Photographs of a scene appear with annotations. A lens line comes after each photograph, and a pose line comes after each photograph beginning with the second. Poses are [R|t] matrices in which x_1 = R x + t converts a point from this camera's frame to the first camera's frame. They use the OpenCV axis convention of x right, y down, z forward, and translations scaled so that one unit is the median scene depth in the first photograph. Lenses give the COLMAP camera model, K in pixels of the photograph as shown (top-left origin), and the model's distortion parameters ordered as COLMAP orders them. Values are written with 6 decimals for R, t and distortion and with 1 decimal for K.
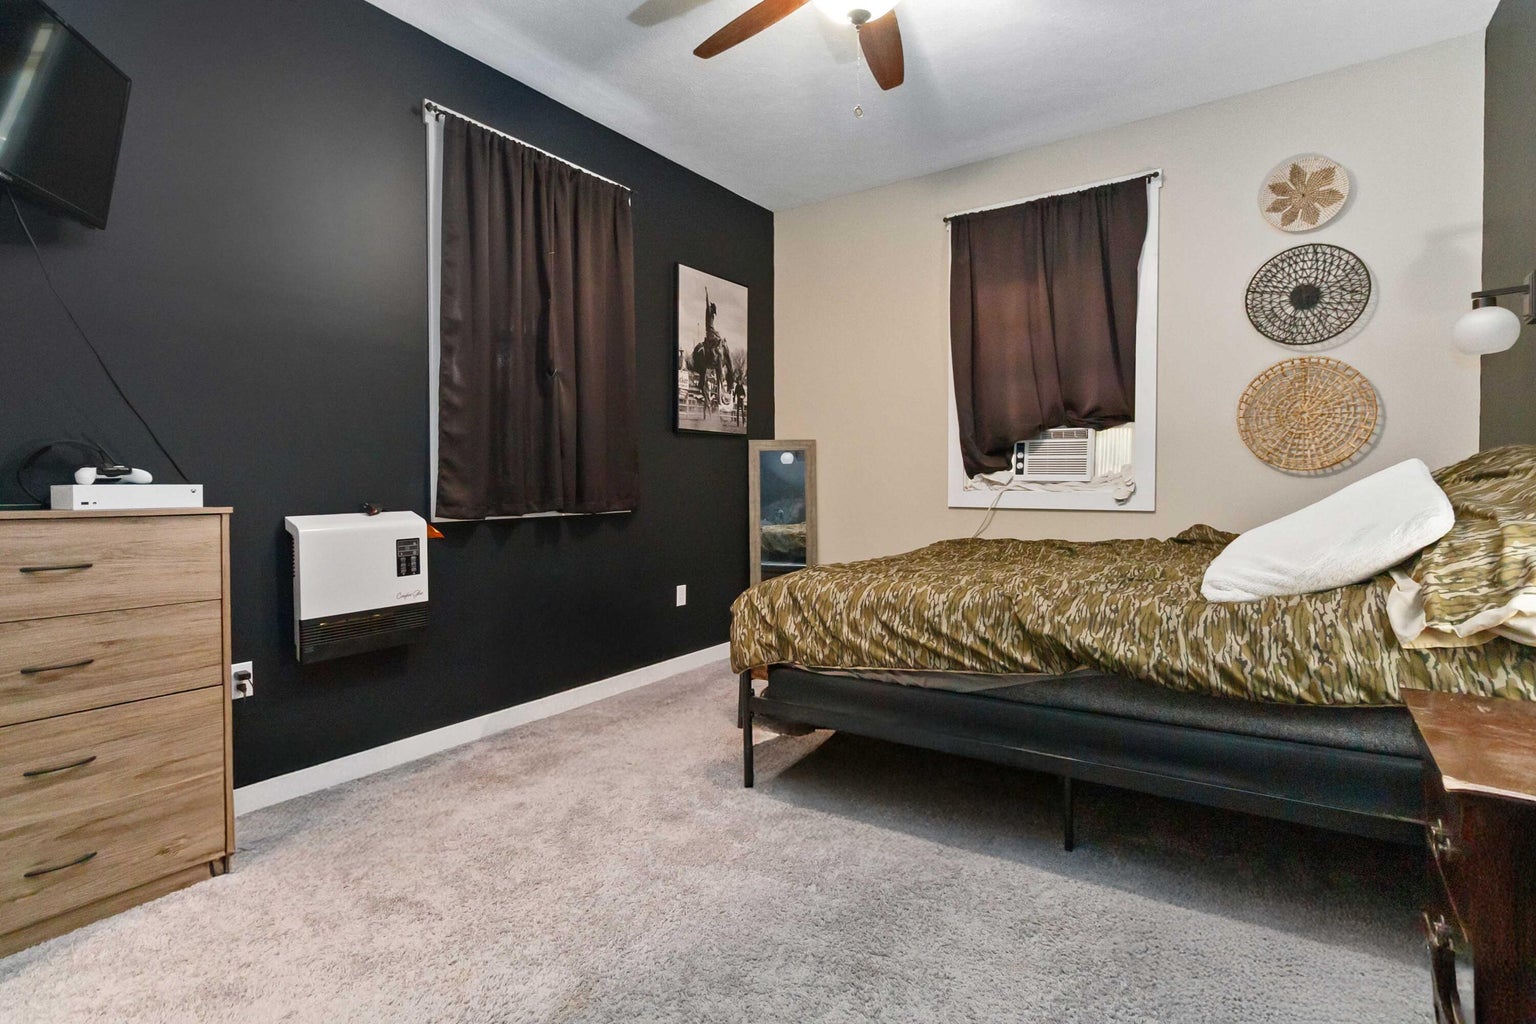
lens RADIAL K [[735.7, 0, 772.7], [0, 735.7, 508.2], [0, 0, 1]] dist [-0.000916, 0.001965]
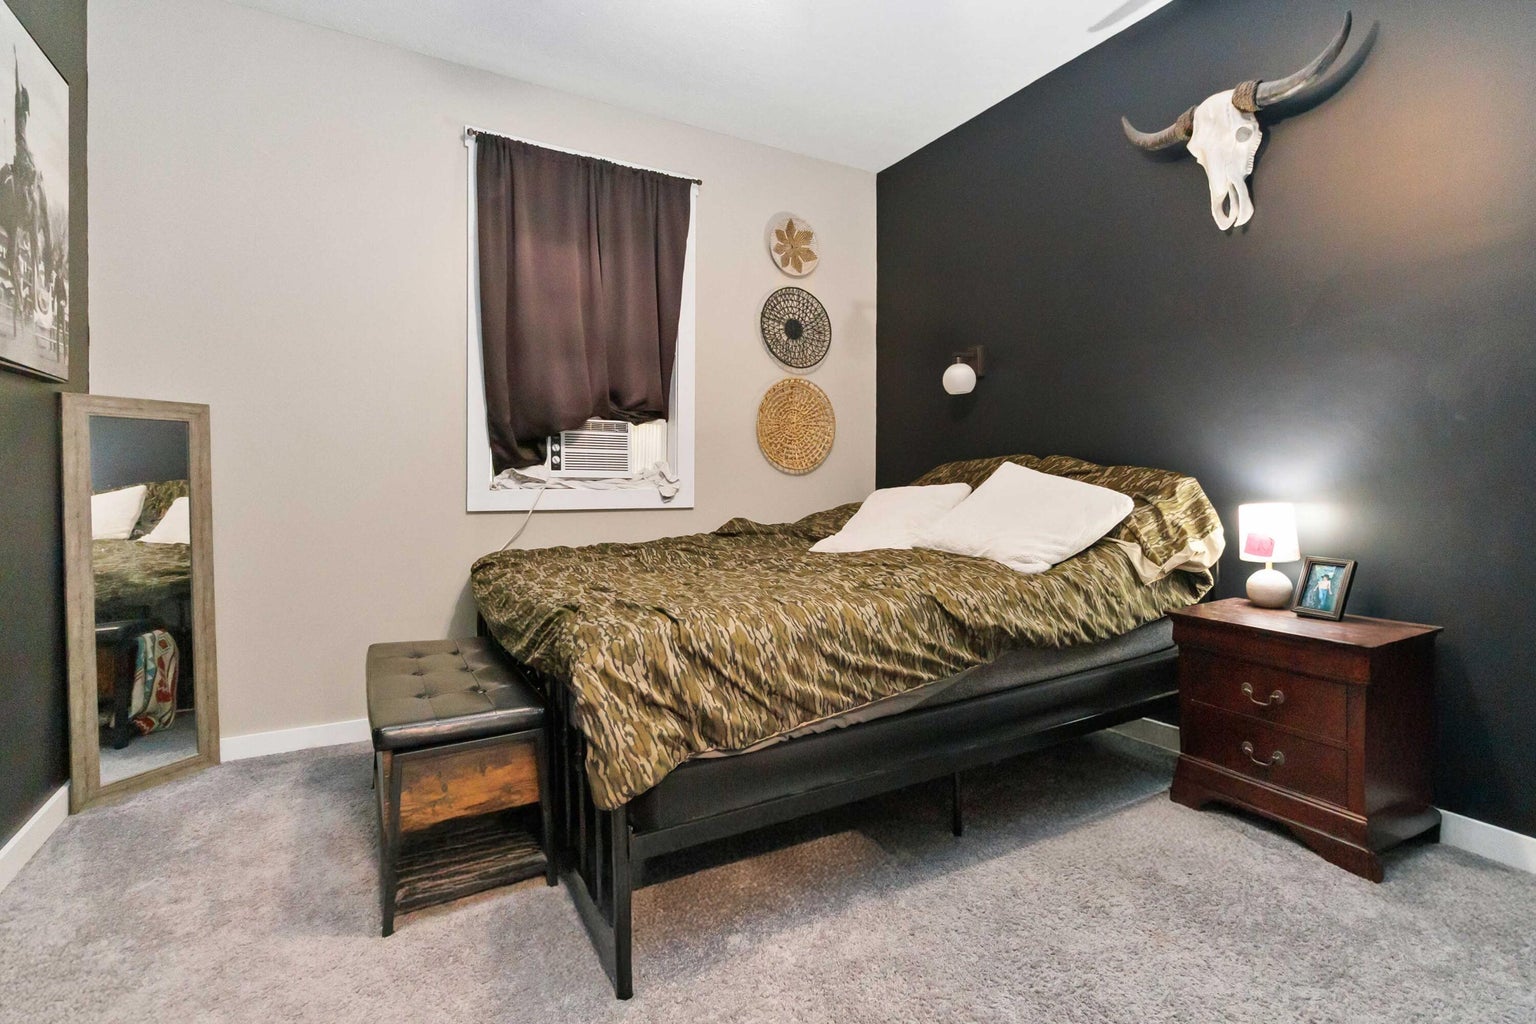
lens RADIAL K [[735.7, 0, 771.4], [0, 735.7, 497.3], [0, 0, 1]] dist [-0.000916, 0.001965]
pose [[0.417731, -0.017124, 0.908409, -0.414425], [0.033184, 0.999443, 0.003581, -0.011247], [-0.907965, 0.028649, 0.418066, 0.522291]]
